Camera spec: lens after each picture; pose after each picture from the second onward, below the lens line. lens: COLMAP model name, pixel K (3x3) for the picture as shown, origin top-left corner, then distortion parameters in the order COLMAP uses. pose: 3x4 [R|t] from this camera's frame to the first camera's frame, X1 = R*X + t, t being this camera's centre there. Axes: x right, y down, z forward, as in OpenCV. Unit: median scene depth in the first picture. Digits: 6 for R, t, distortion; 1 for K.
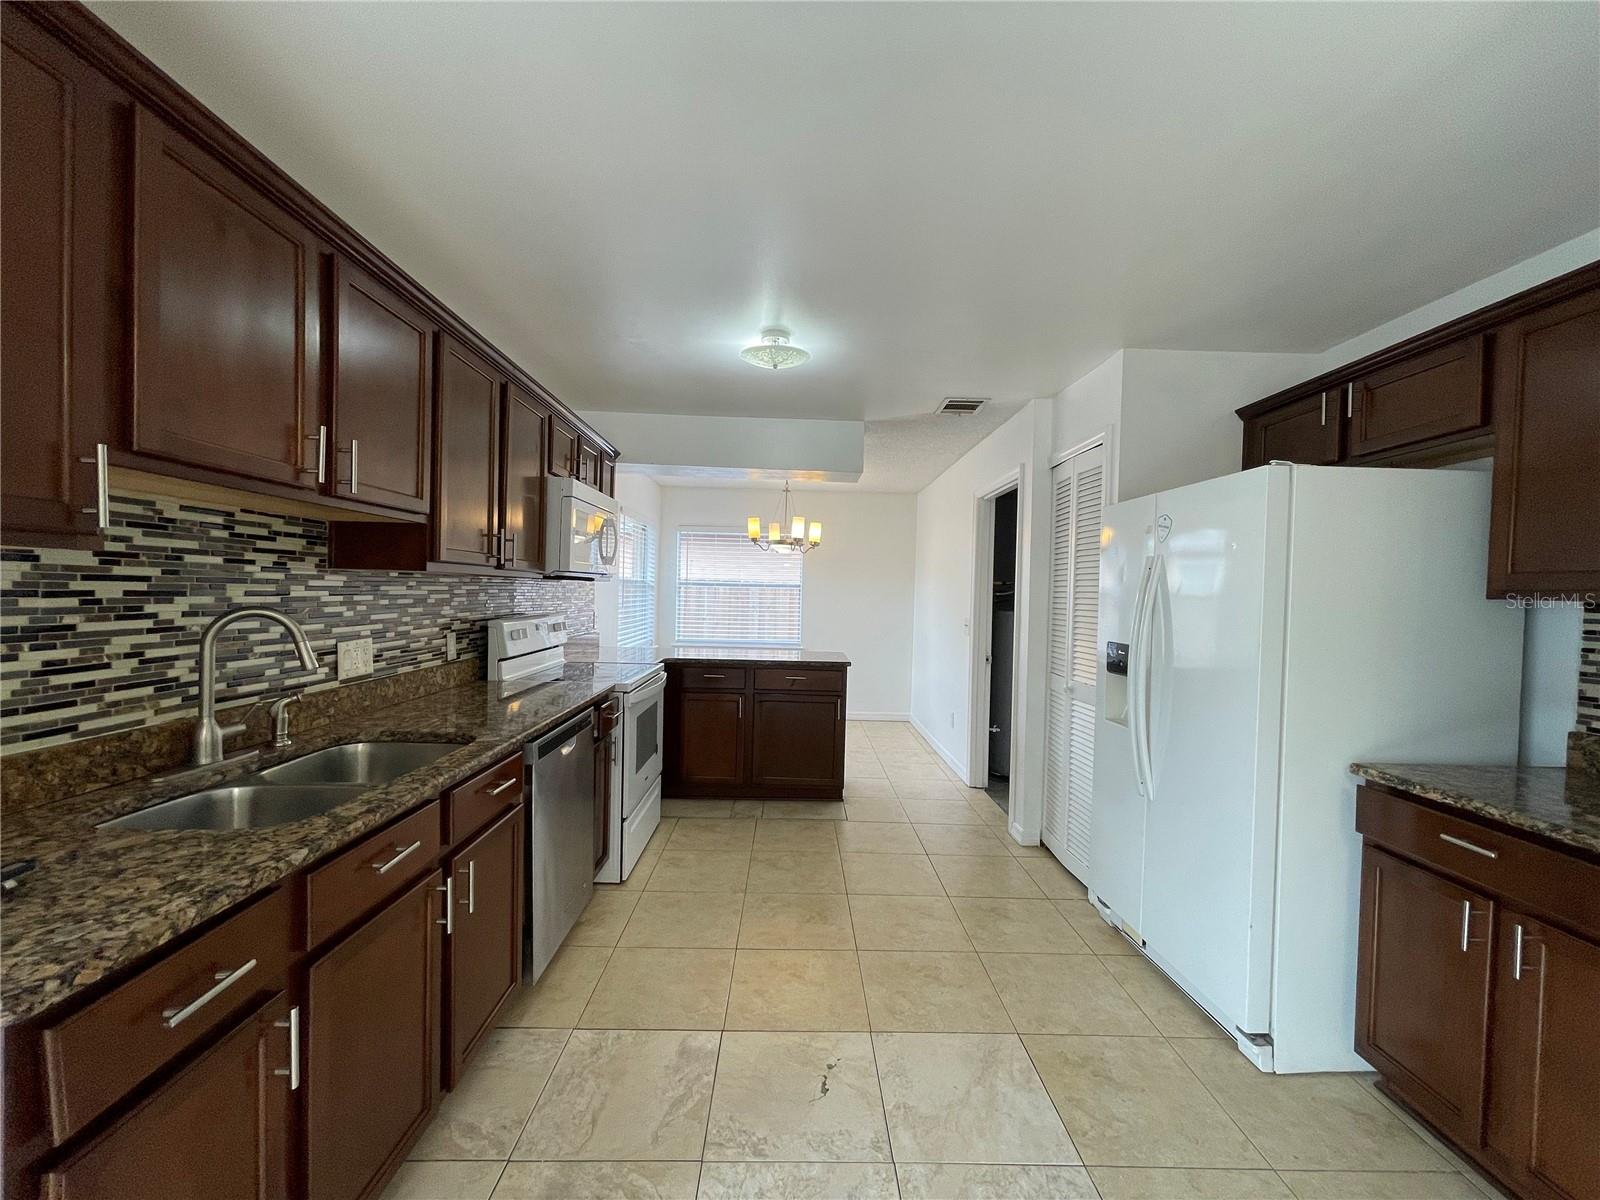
lens RADIAL K [[644.4, 0, 805.8], [0, 644.4, 605.0], [0, 0, 1]] dist [-0.000893, 0.000779]
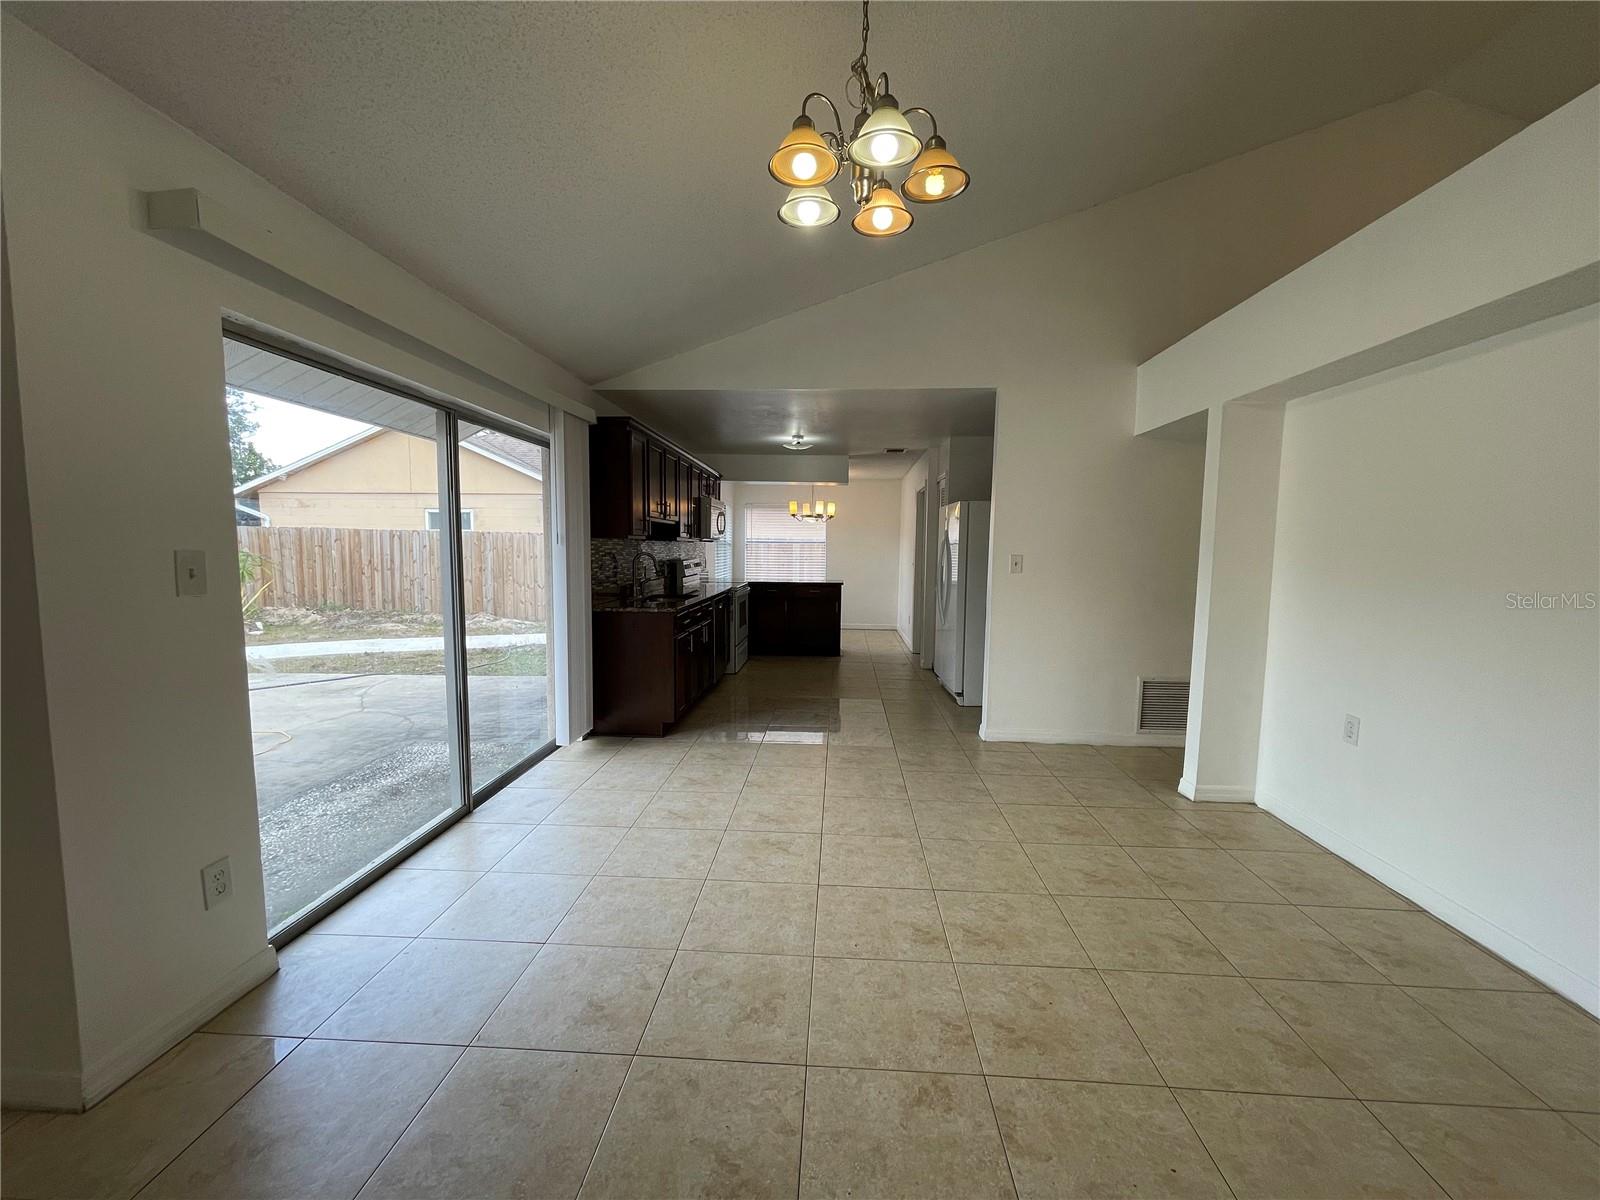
lens RADIAL K [[644.4, 0, 798.4], [0, 644.4, 599.2], [0, 0, 1]] dist [-0.000893, 0.000779]
pose [[0.996376, -0.006737, -0.084794, 0.179368], [0.011798, 0.998169, 0.059331, 0.040491], [0.084239, -0.060116, 0.994630, -1.654673]]
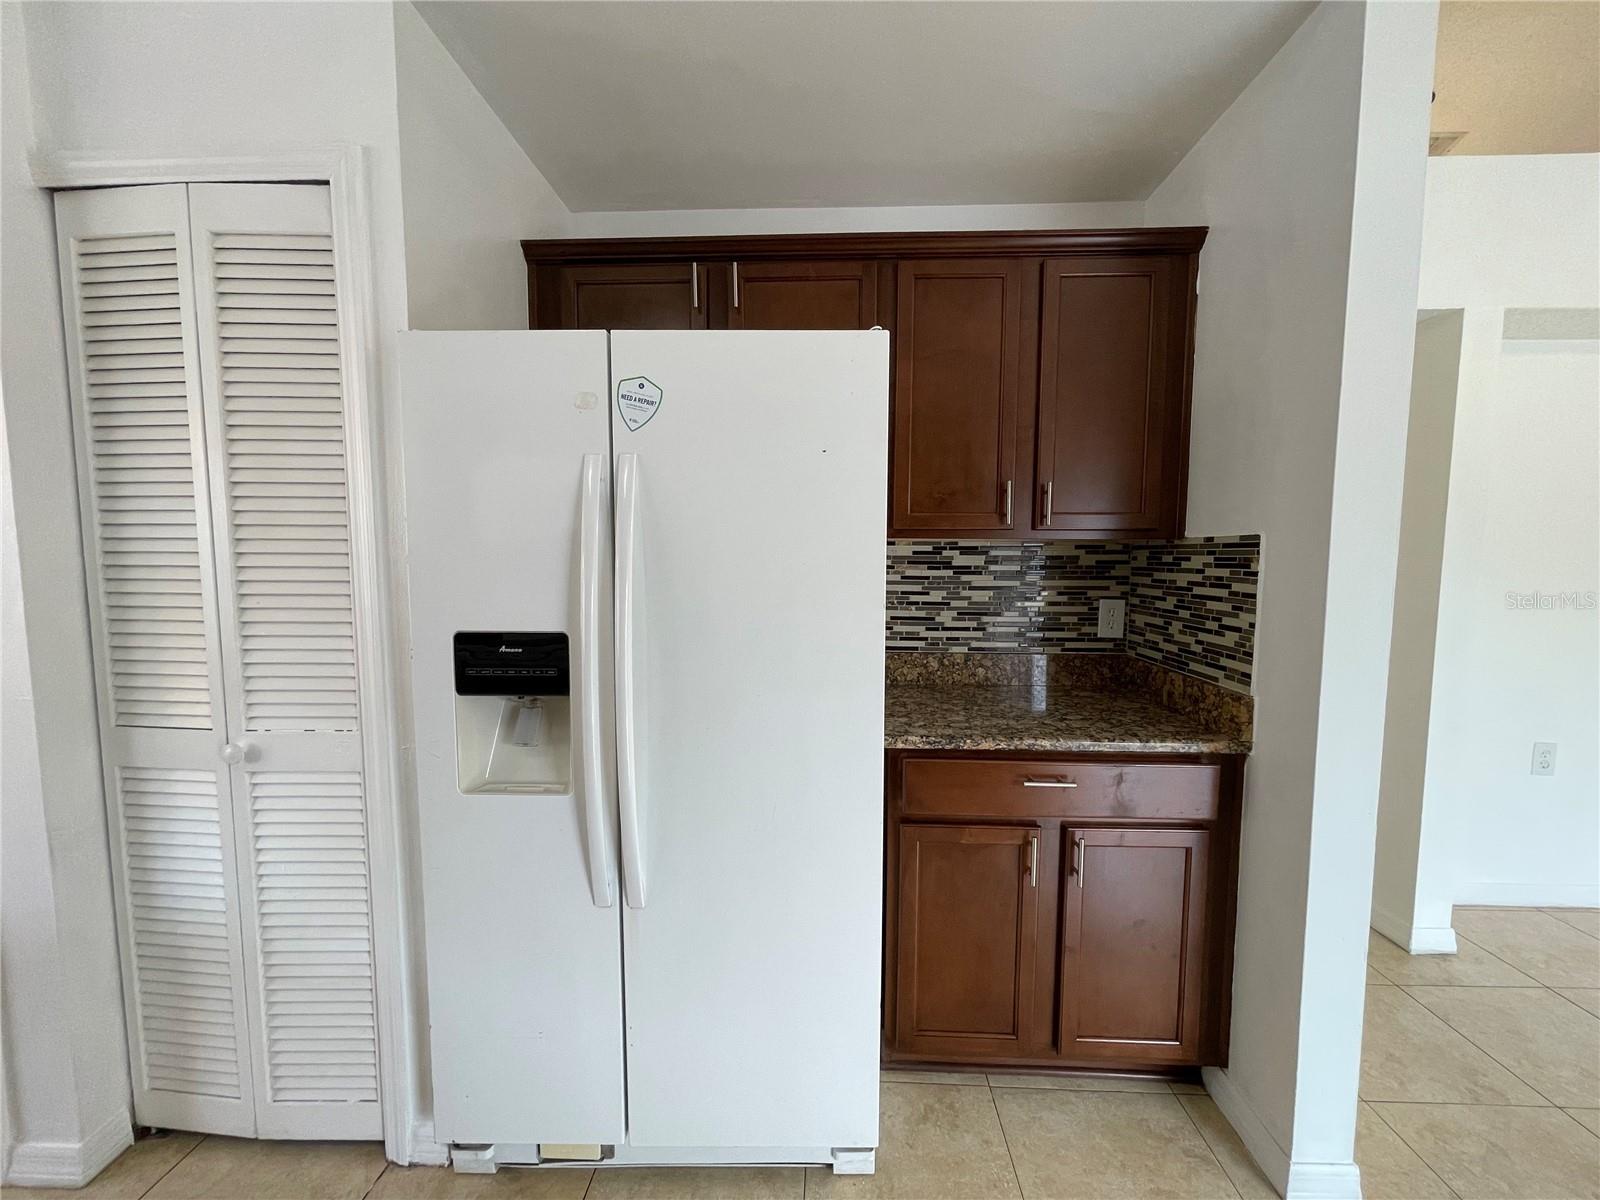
lens RADIAL K [[644.4, 0, 801.4], [0, 644.4, 607.3], [0, 0, 1]] dist [-0.000893, 0.000779]
pose [[0.066255, -0.103773, 0.992392, 0.025025], [0.015574, 0.994564, 0.102960, -0.005753], [-0.997681, 0.008634, 0.067511, 0.838513]]
